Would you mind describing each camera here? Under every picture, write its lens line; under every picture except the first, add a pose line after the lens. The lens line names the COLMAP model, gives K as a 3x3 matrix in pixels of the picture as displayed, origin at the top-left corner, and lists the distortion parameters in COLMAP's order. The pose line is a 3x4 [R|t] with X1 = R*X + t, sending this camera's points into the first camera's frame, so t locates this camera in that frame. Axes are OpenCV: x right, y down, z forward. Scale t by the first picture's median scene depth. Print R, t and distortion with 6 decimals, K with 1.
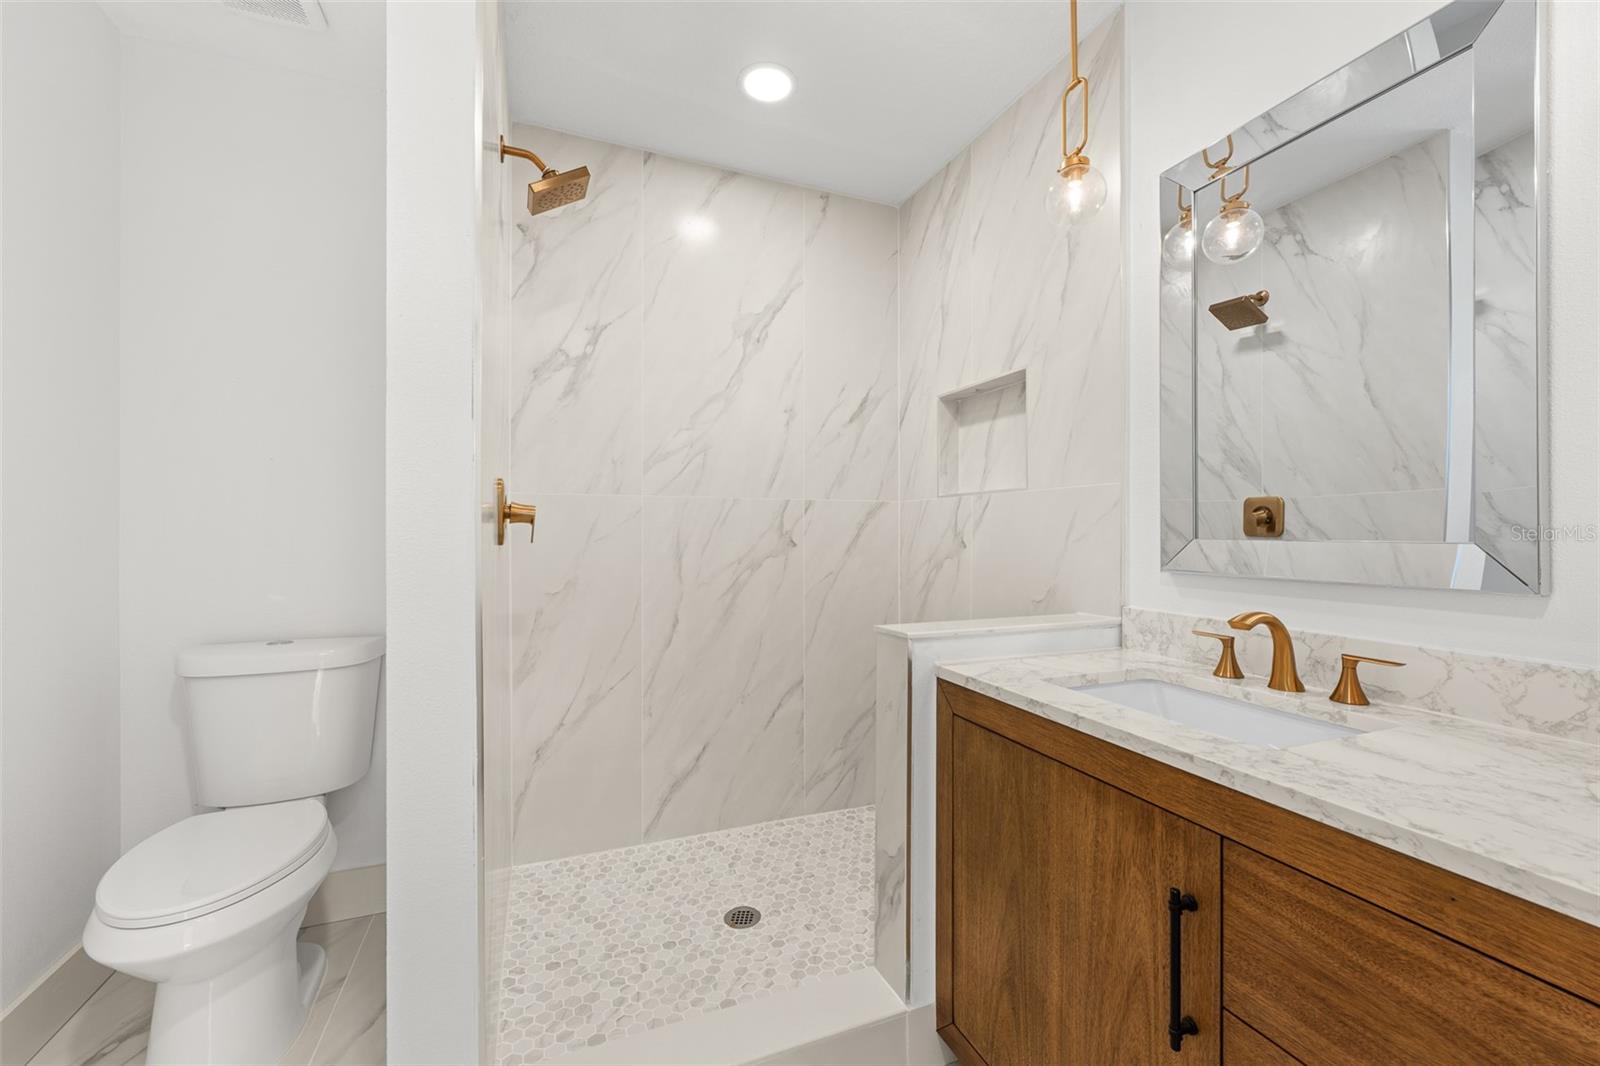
lens RADIAL K [[642.2, 0, 800.0], [0, 642.2, 533.0], [0, 0, 1]] dist [-0.001356, -0.000240]
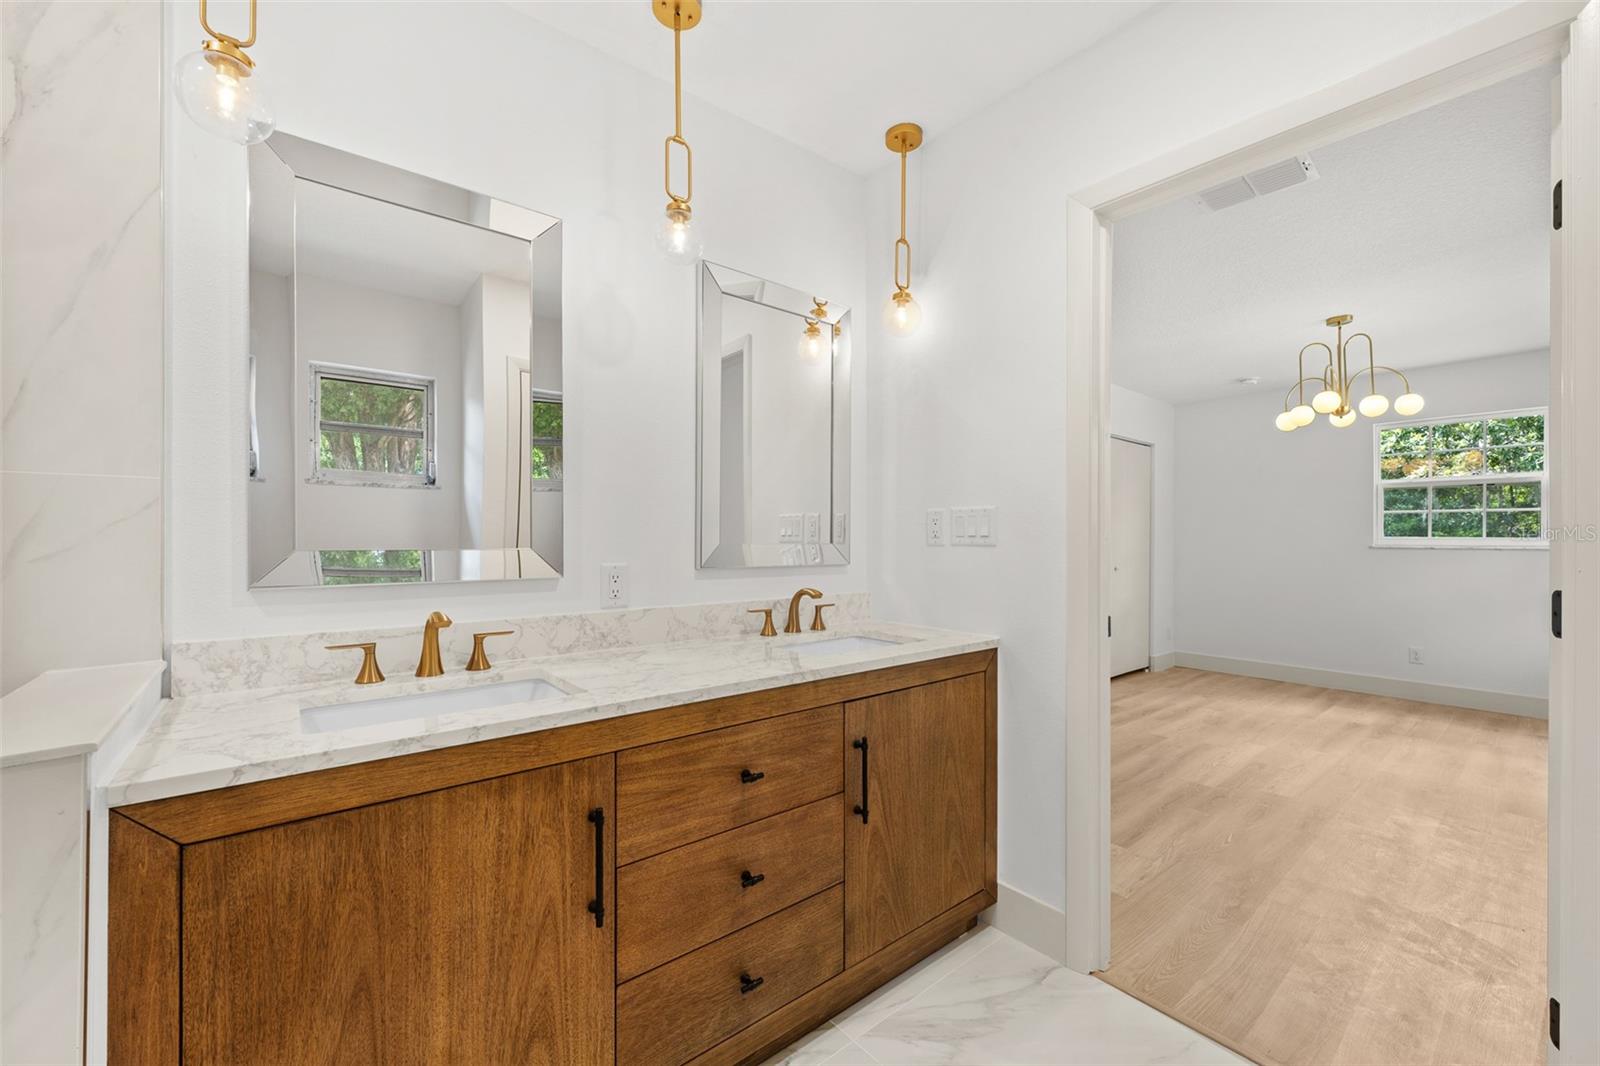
lens RADIAL K [[638.7, 0, 798.9], [0, 638.7, 538.8], [0, 0, 1]] dist [0.000570, -0.000088]
pose [[-0.300456, -0.001591, 0.953794, -0.455256], [0.003135, 0.999992, 0.002655, -0.008176], [-0.953791, 0.003788, -0.300448, 0.552709]]
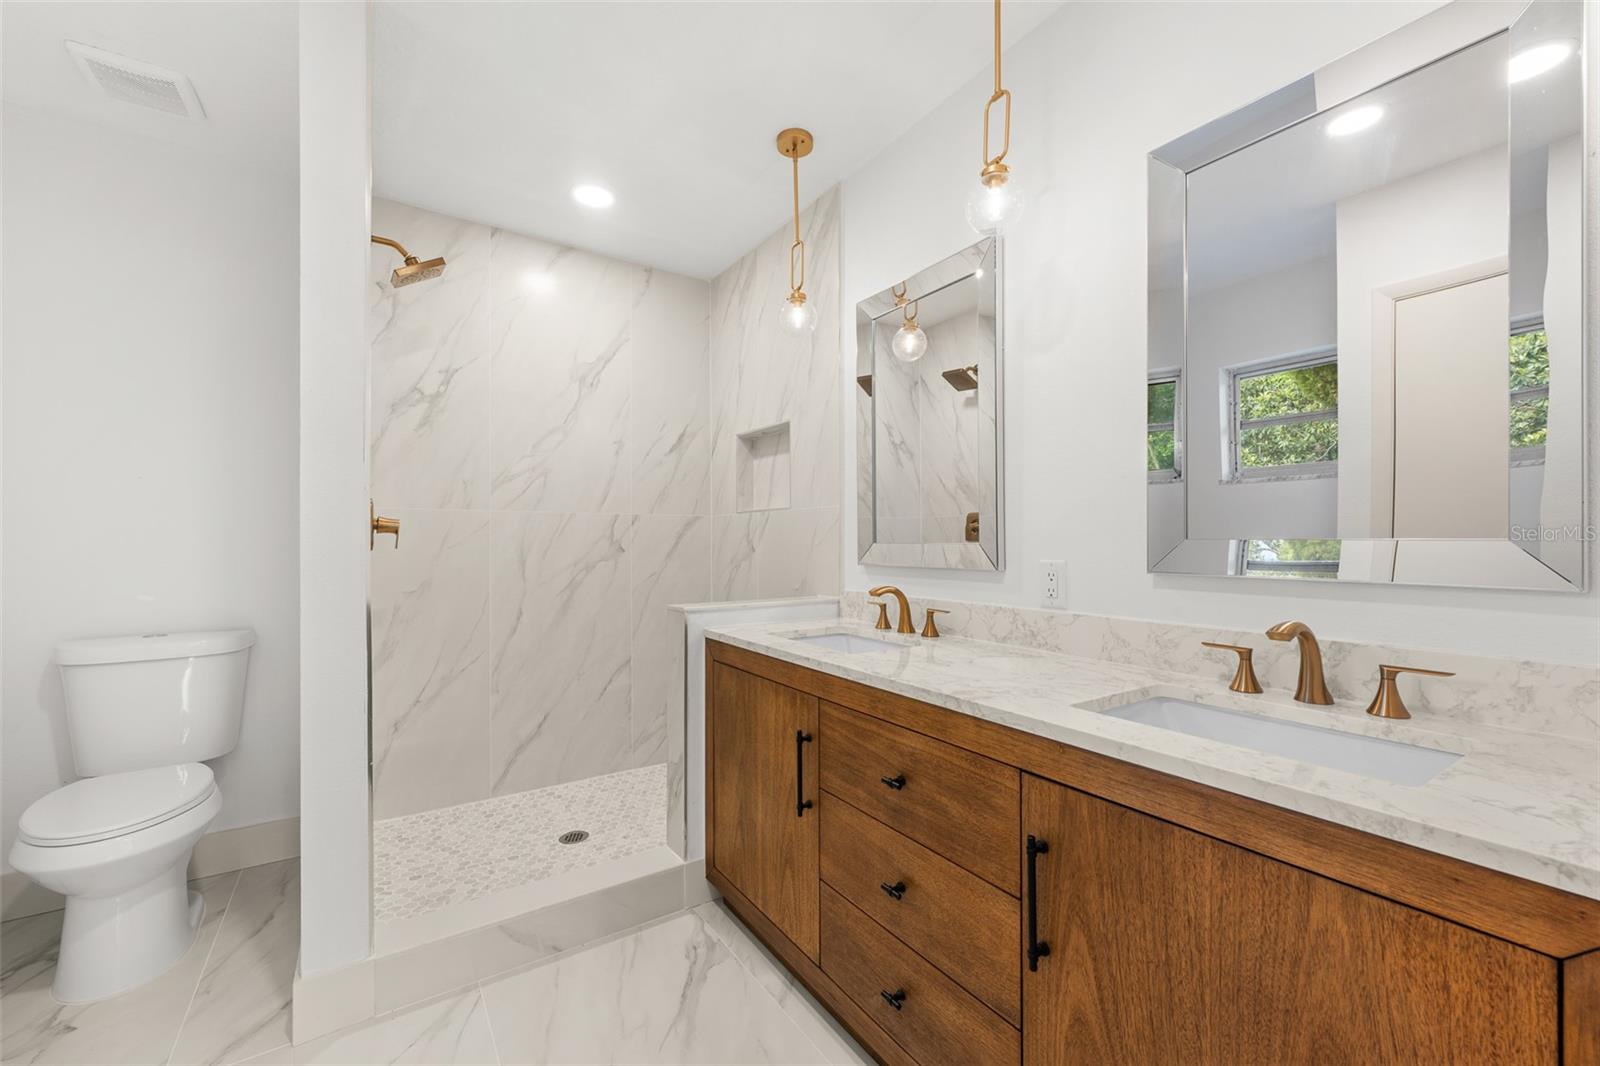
lens RADIAL K [[638.7, 0, 798.9], [0, 638.7, 538.8], [0, 0, 1]] dist [0.000570, -0.000088]
pose [[0.978316, -0.002675, 0.207098, 0.111248], [0.003950, 0.999976, -0.005743, 0.006689], [-0.207078, 0.006436, 0.978303, -0.448365]]
